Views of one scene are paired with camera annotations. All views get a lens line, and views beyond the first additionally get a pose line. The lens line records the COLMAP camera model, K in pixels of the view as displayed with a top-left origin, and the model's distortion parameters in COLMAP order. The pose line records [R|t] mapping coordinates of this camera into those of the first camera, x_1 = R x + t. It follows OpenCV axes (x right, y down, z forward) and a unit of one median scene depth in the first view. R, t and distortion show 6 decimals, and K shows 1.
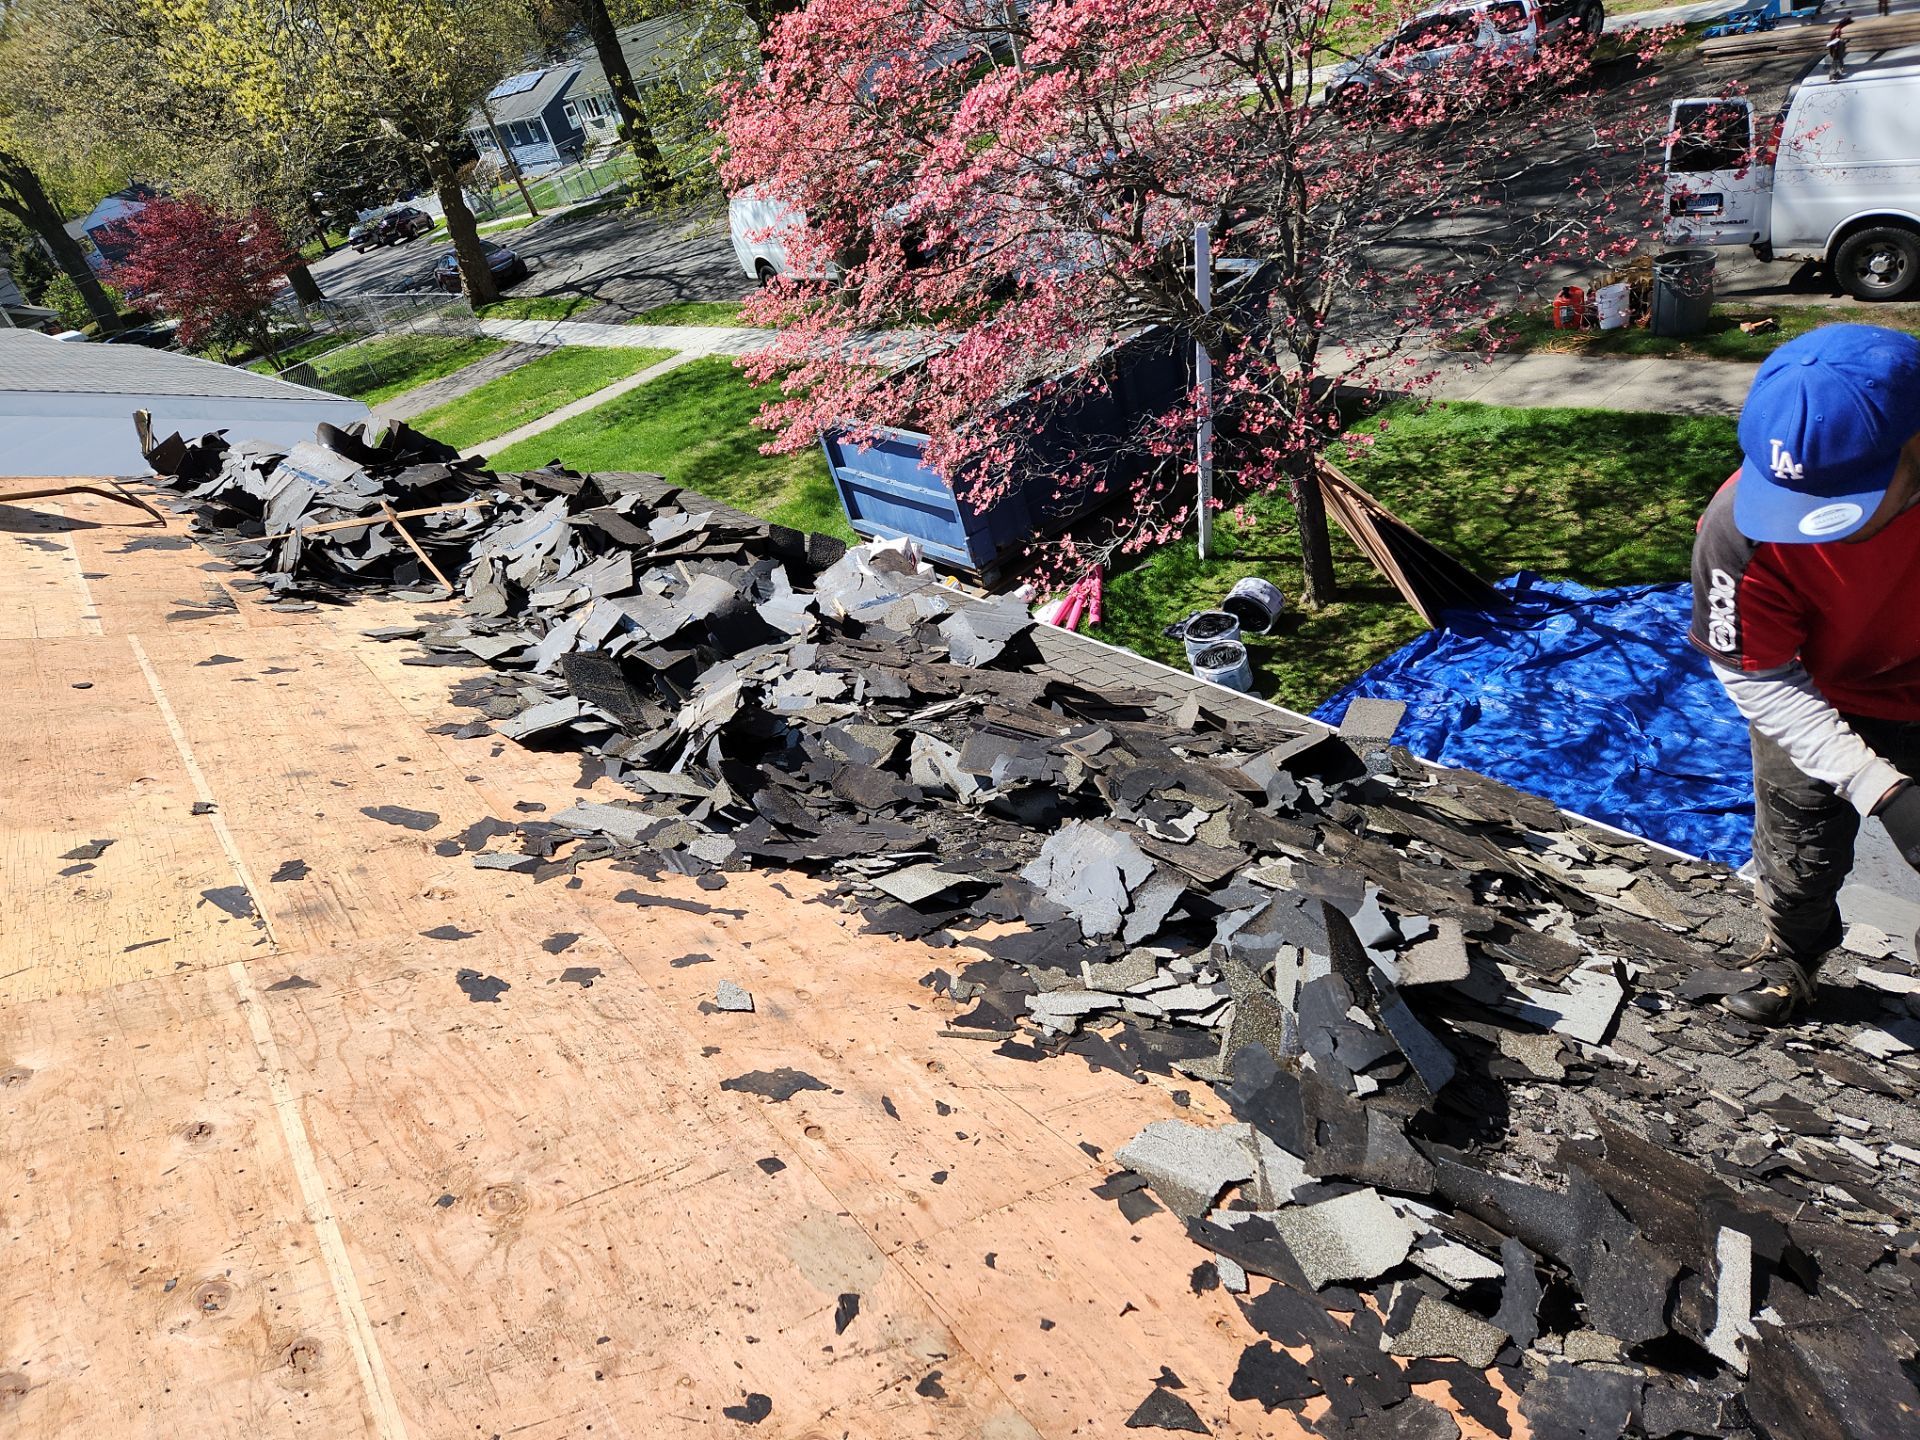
lens RADIAL K [[1271.9, 0, 919.6], [0, 1271.9, 729.6], [0, 0, 1]] dist [0.082401, -0.077250]
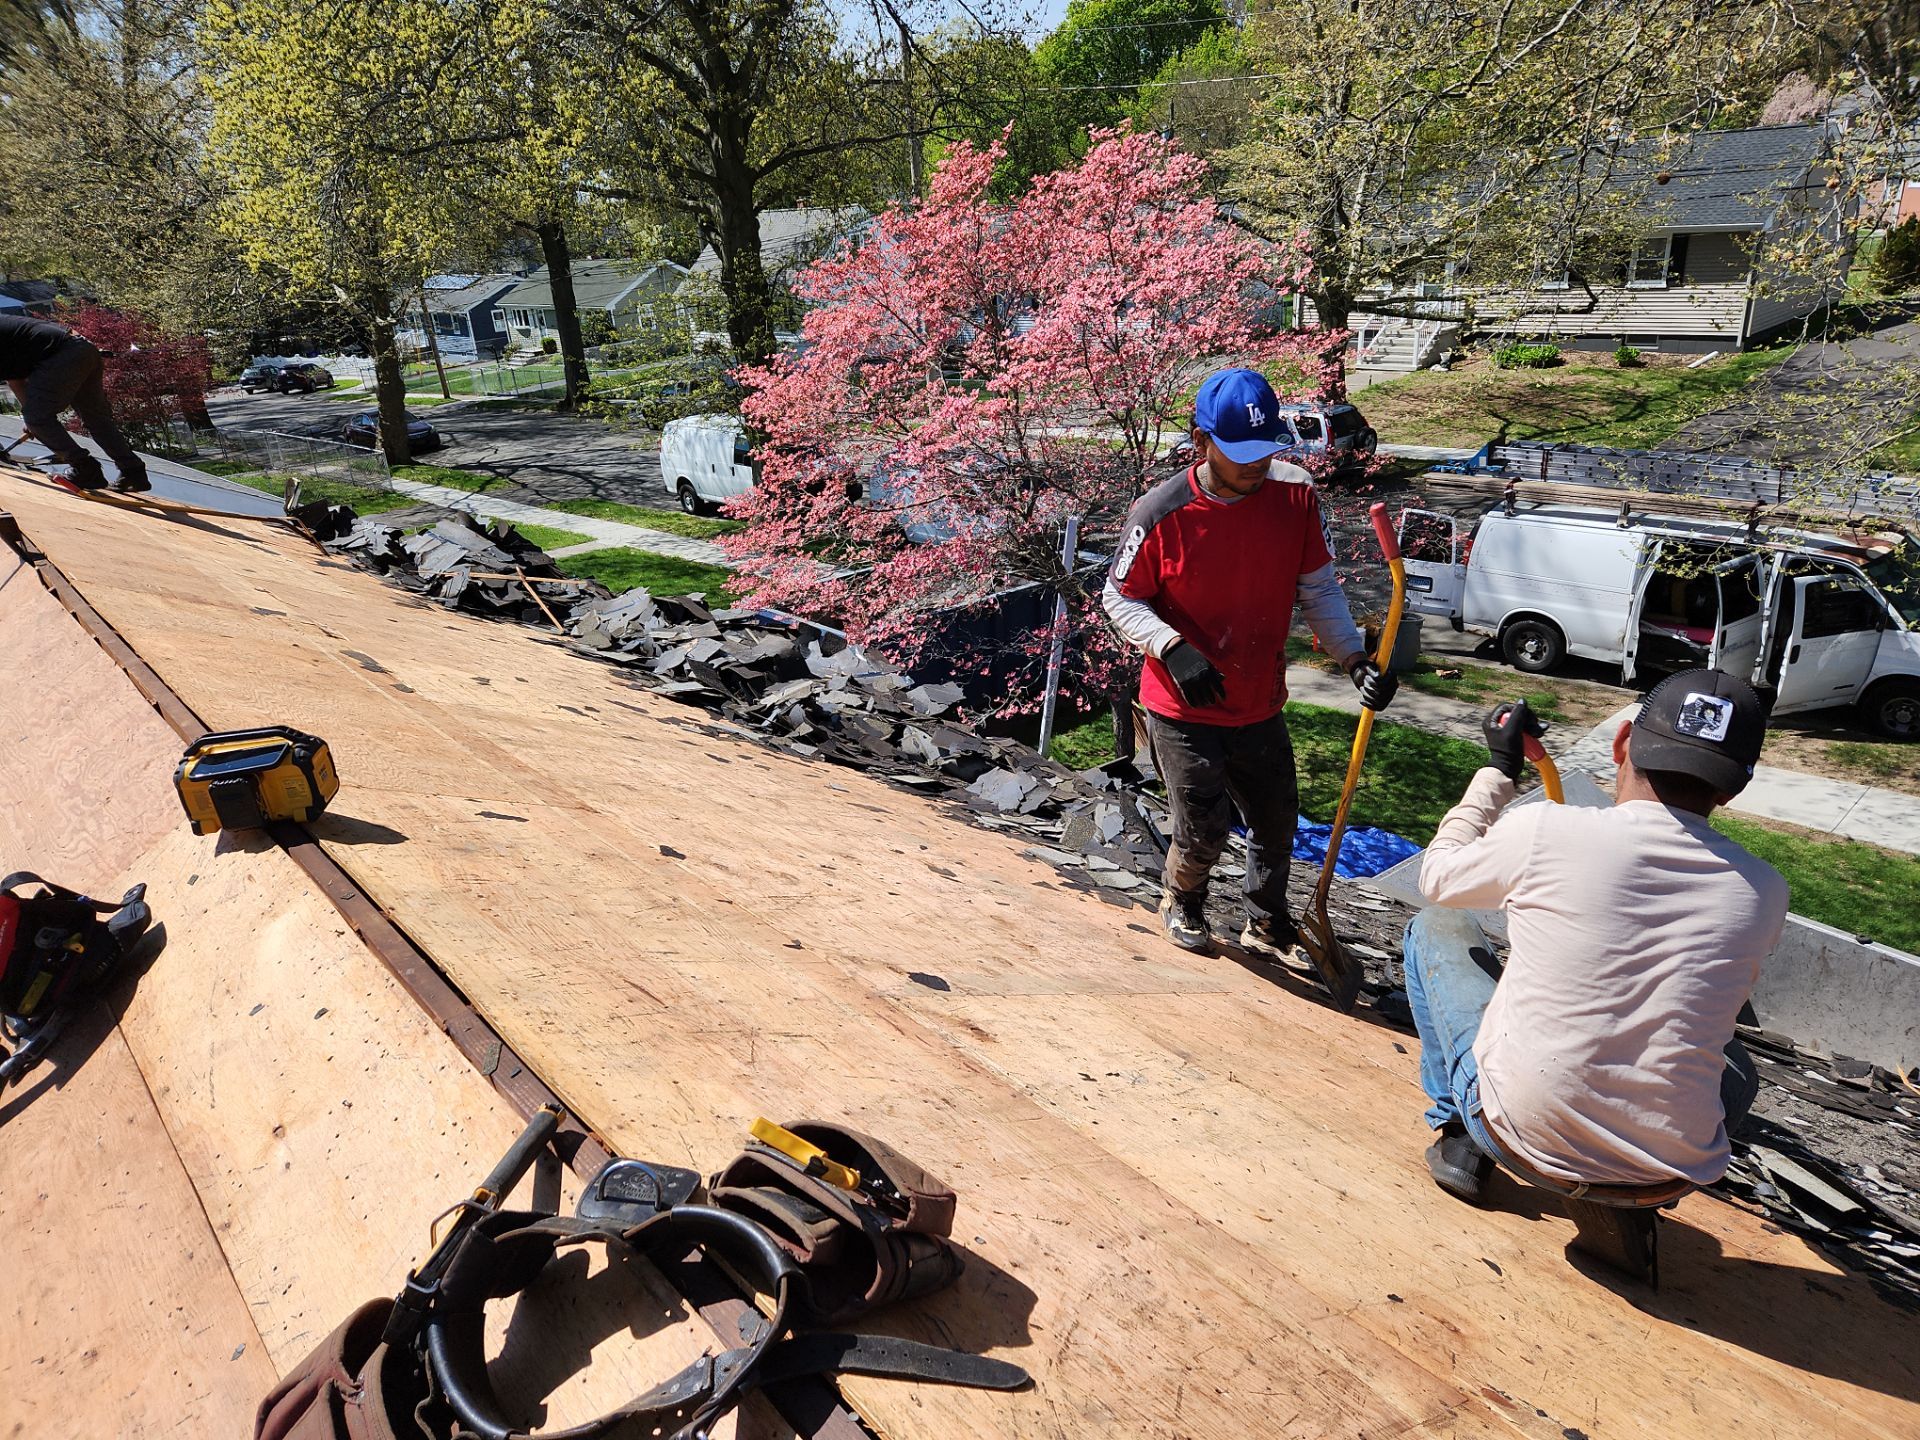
lens RADIAL K [[1267.8, 0, 955.0], [0, 1267.8, 717.2], [0, 0, 1]] dist [0.075692, -0.073187]
pose [[0.971831, 0.180010, 0.152120, -0.077842], [-0.145222, 0.965746, -0.215046, 0.135209], [-0.185620, 0.186897, 0.964684, -0.268251]]
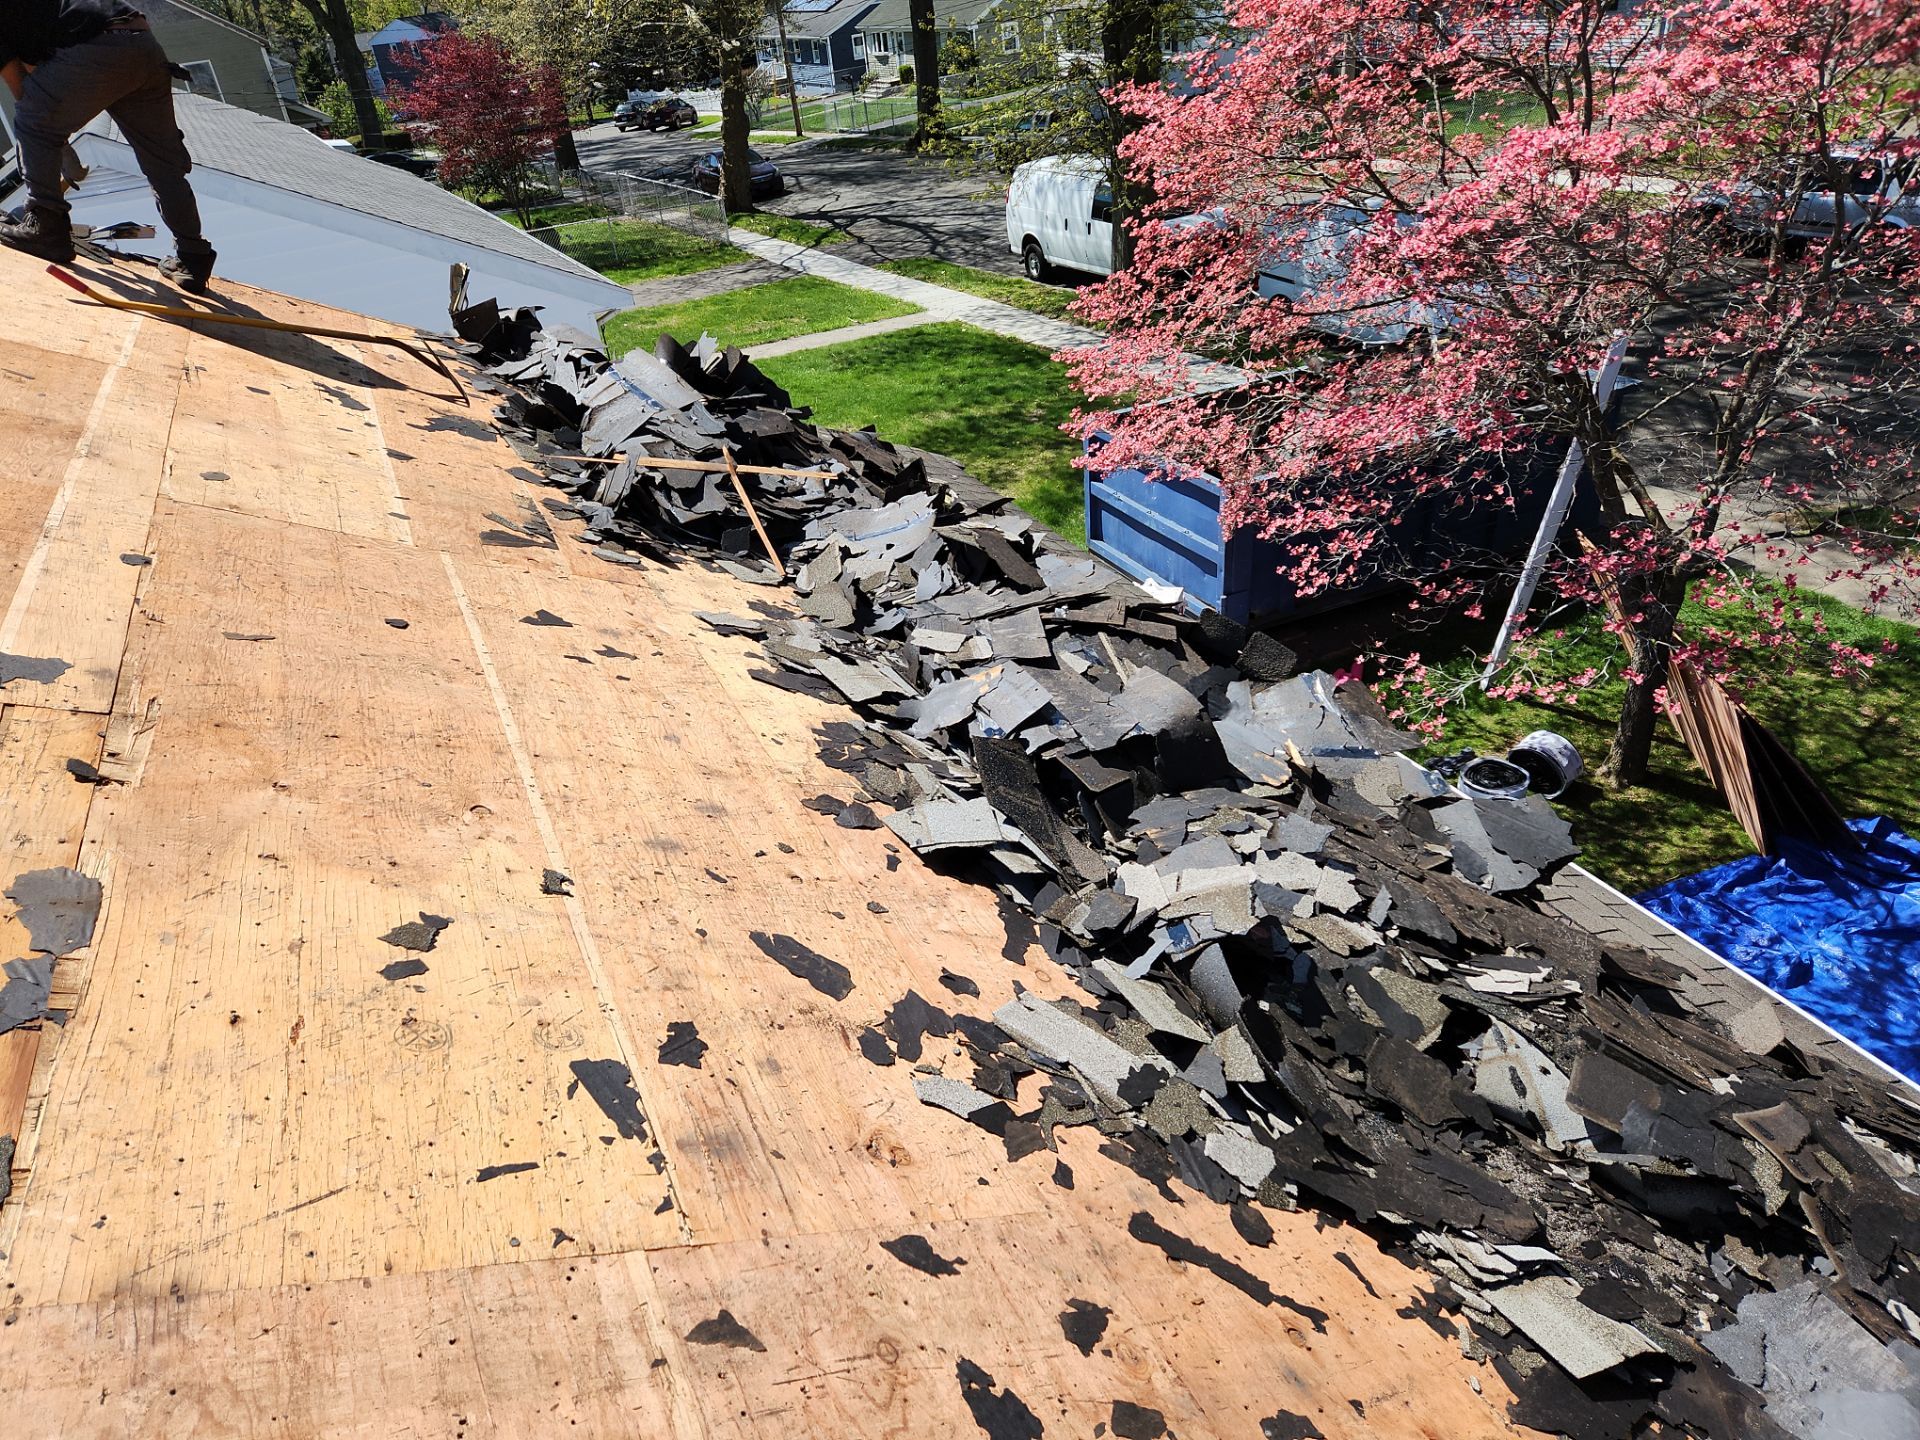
lens RADIAL K [[1271.9, 0, 919.6], [0, 1271.9, 729.6], [0, 0, 1]] dist [0.082401, -0.077250]
pose [[0.960803, 0.267527, -0.072712, -0.110279], [-0.266528, 0.963546, 0.023285, -0.031118], [0.076291, -0.002992, 0.997081, 0.100977]]
